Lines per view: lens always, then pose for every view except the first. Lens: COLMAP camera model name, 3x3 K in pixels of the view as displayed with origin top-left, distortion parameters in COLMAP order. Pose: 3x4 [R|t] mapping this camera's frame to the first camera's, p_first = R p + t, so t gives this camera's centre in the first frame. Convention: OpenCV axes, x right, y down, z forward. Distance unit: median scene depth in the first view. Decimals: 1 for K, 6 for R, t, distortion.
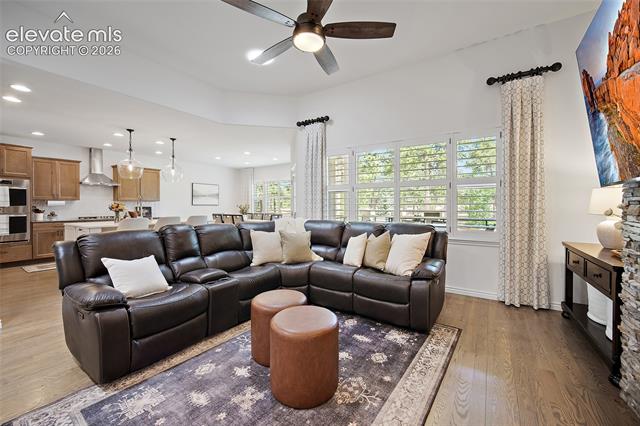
lens RADIAL K [[253.6, 0, 320.6], [0, 253.6, 207.6], [0, 0, 1]] dist [-0.005042, 0.000491]
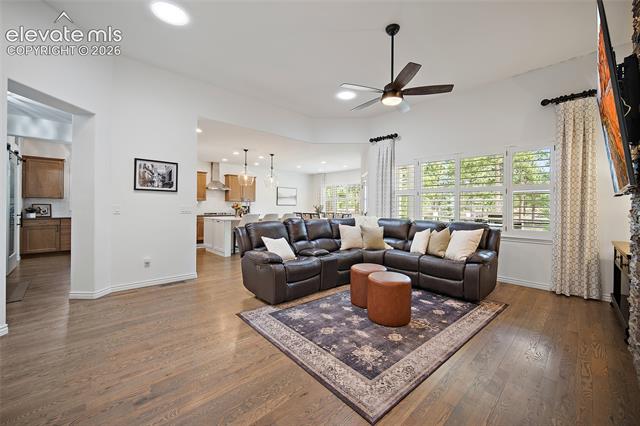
lens RADIAL K [[253.6, 0, 319.4], [0, 253.6, 206.6], [0, 0, 1]] dist [-0.005042, 0.000491]
pose [[0.974420, 0.012100, -0.224410, -0.082705], [-0.013640, 0.999893, -0.005312, 0.002410], [0.224322, 0.008237, 0.974480, -0.401455]]
